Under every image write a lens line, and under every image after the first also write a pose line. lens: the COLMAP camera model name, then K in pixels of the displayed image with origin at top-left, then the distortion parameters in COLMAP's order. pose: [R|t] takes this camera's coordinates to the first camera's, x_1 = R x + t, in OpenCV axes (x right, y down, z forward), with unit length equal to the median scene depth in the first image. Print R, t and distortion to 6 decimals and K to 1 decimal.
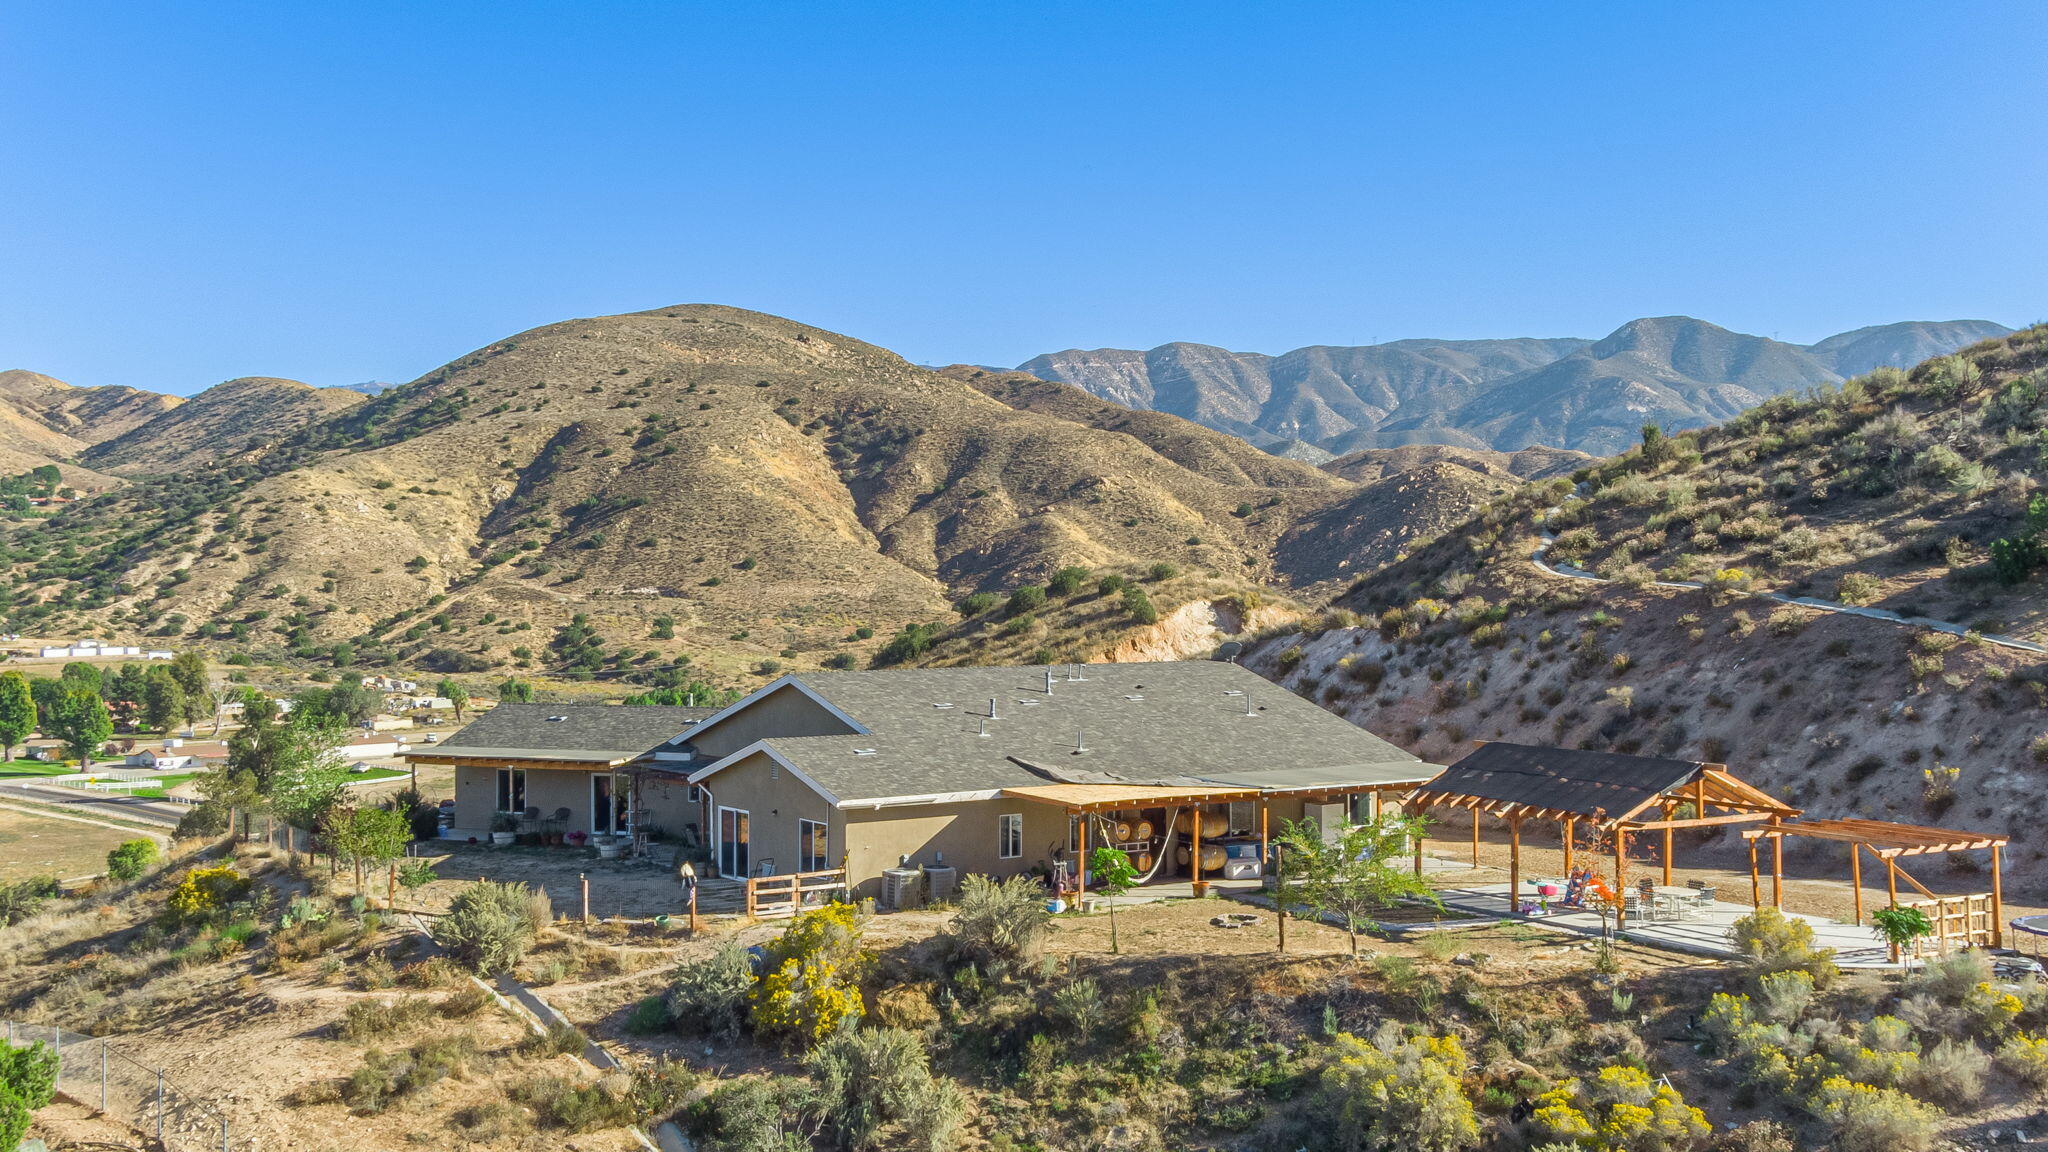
lens RADIAL K [[2375.8, 0, 1026.8], [0, 2375.8, 573.4], [0, 0, 1]] dist [0.175377, 0.046165]
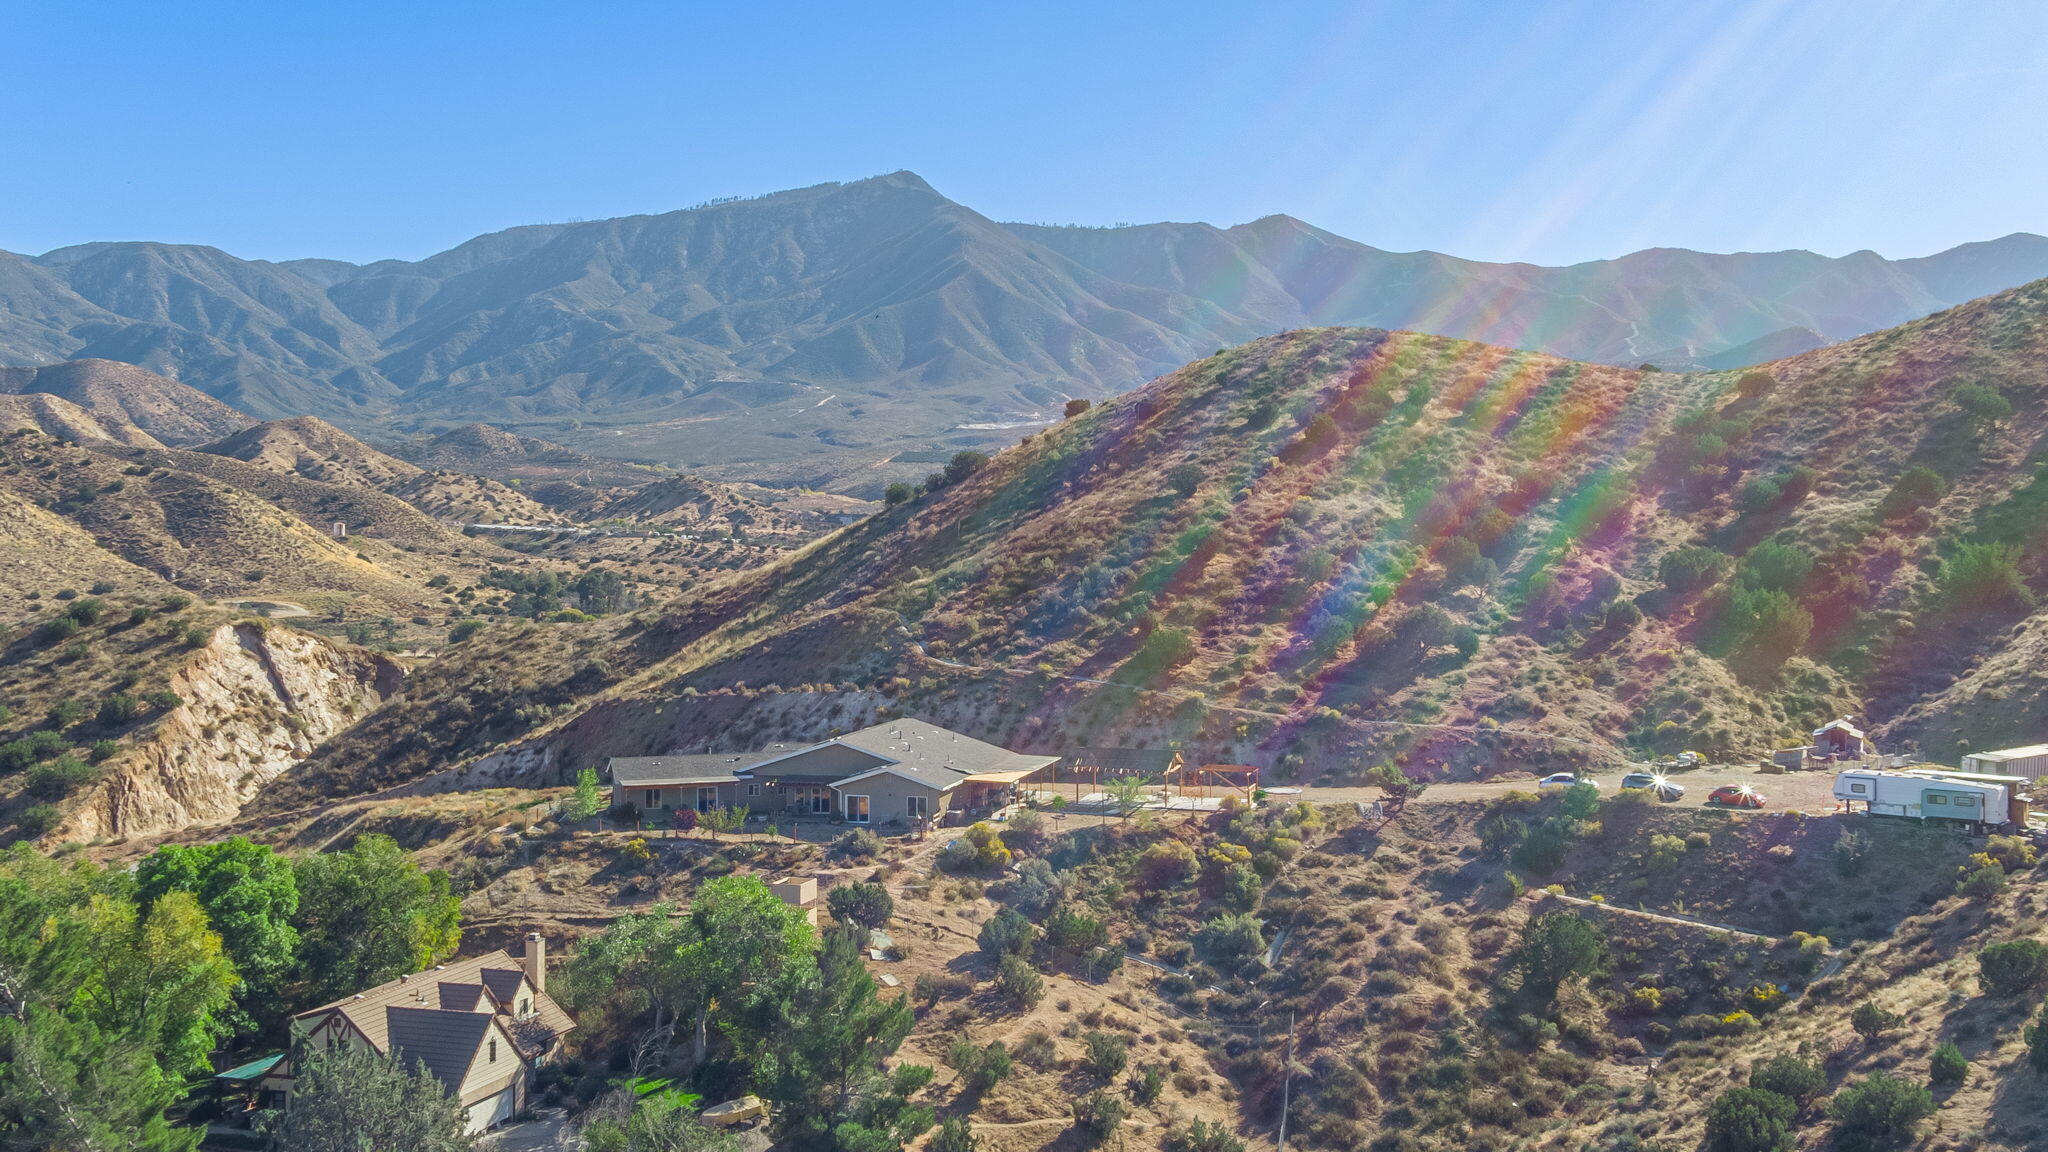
lens RADIAL K [[2375.8, 0, 1026.8], [0, 2375.8, 573.4], [0, 0, 1]] dist [0.175377, 0.046165]
pose [[0.762018, -0.028051, 0.646948, -0.463629], [0.005020, 0.999287, 0.037416, -0.066688], [-0.647536, -0.025264, 0.761616, -0.301611]]
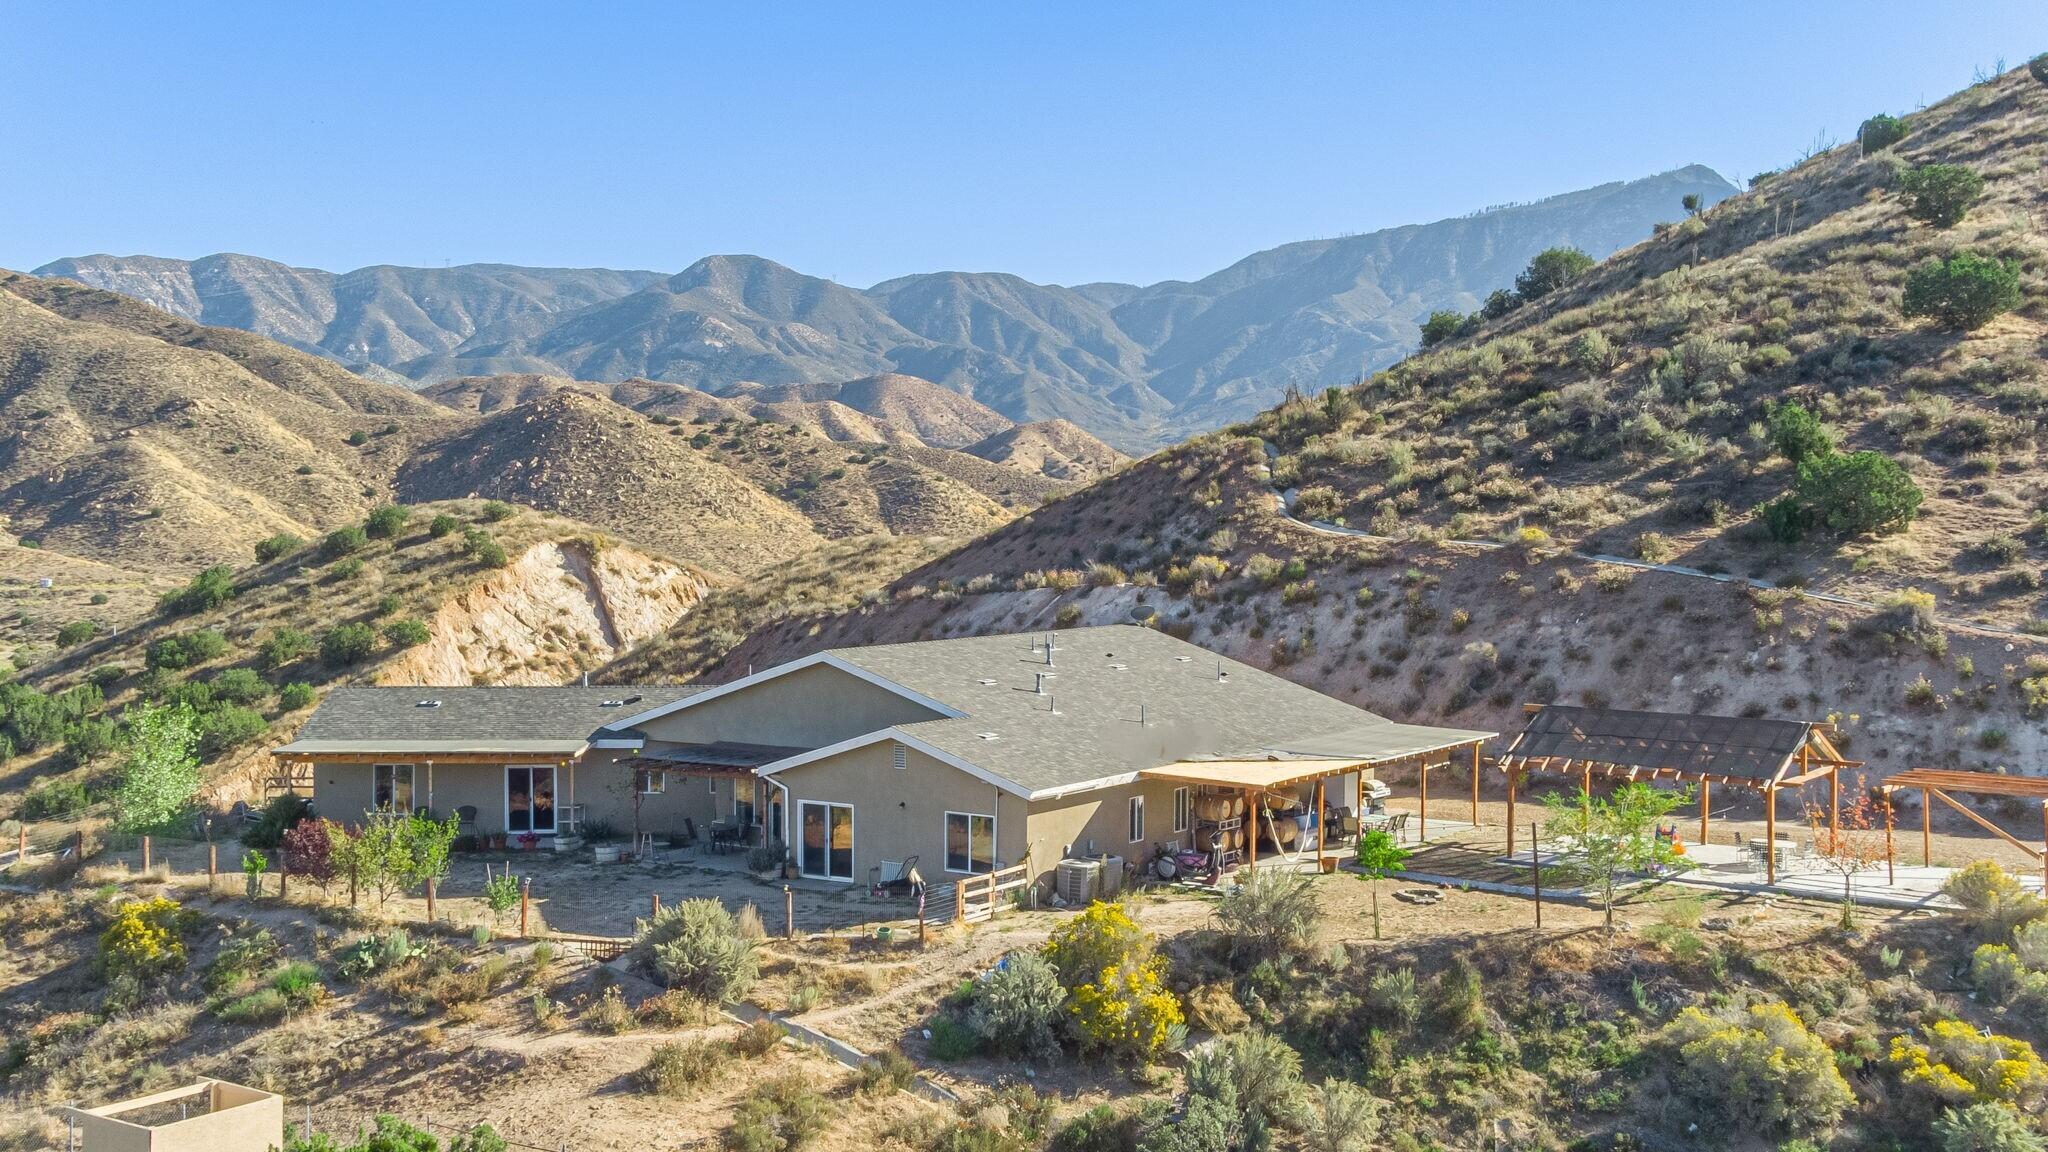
lens RADIAL K [[2375.8, 0, 1026.8], [0, 2375.8, 573.4], [0, 0, 1]] dist [0.175377, 0.046165]
pose [[0.927414, -0.009931, 0.373905, -0.111237], [-0.001046, 0.999575, 0.029143, -0.004533], [-0.374036, -0.027419, 0.927009, 0.035805]]
